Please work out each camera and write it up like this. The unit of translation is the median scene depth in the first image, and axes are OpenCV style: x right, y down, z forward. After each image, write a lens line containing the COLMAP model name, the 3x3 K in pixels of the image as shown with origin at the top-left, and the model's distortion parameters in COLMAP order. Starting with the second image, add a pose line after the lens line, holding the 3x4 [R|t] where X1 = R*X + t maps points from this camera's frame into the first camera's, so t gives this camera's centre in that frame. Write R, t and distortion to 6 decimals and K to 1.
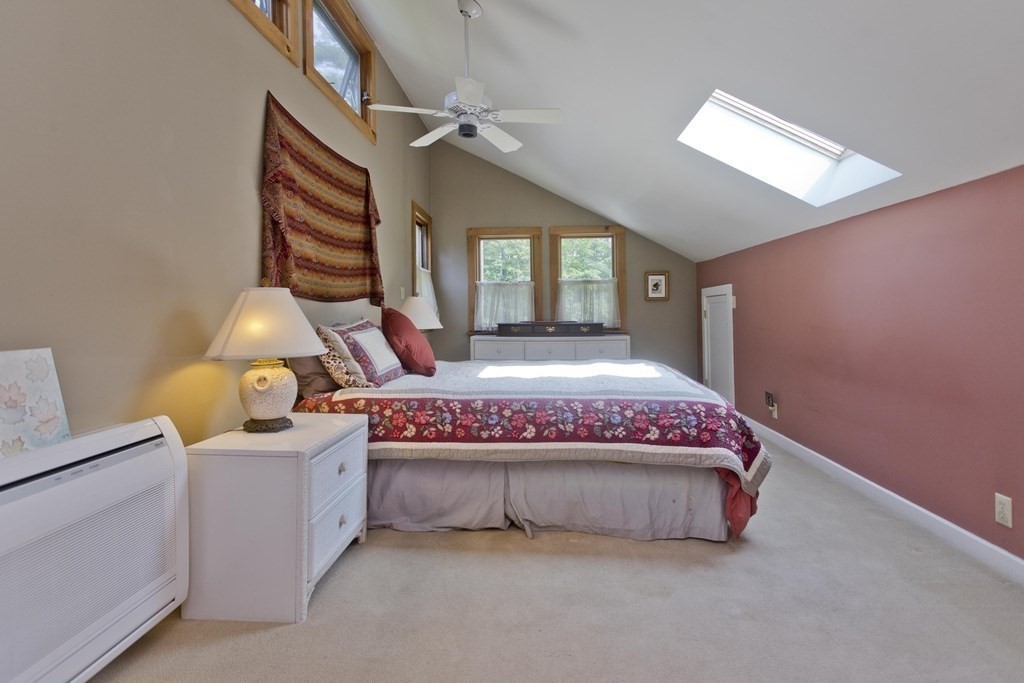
lens RADIAL K [[518.4, 0, 514.2], [0, 518.4, 333.6], [0, 0, 1]] dist [-0.002860, 0.000660]
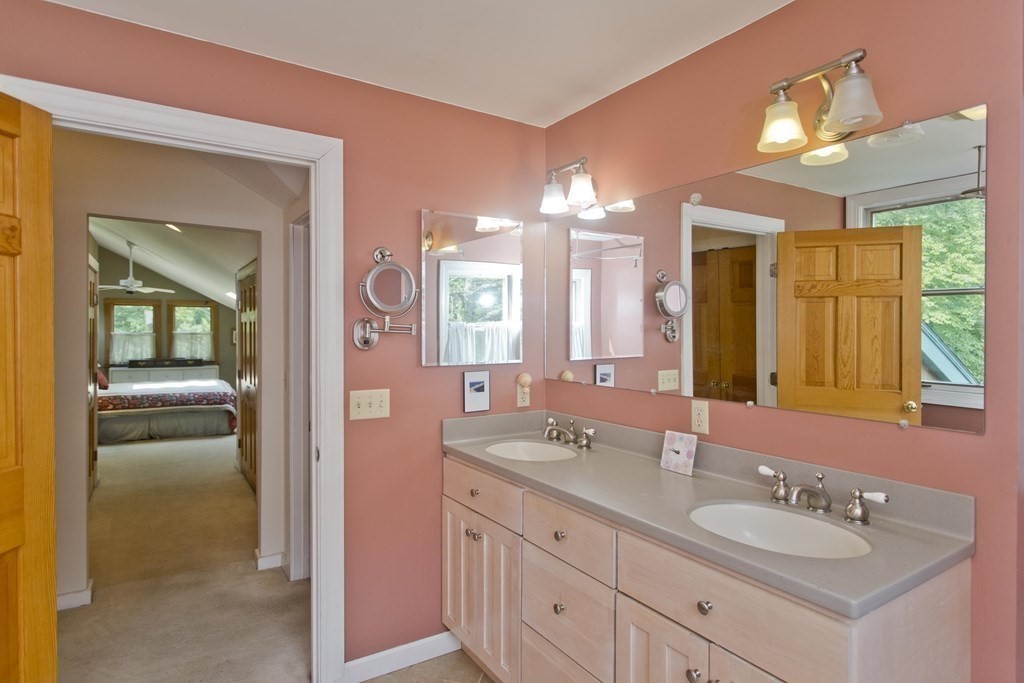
lens RADIAL K [[560.3, 0, 514.5], [0, 560.3, 334.5], [0, 0, 1]] dist [0.004344, 0.000983]
pose [[0.810745, 0.008669, 0.585335, -0.088200], [0.005634, 0.999729, -0.022609, -0.055996], [-0.585372, 0.021628, 0.810476, -1.207294]]
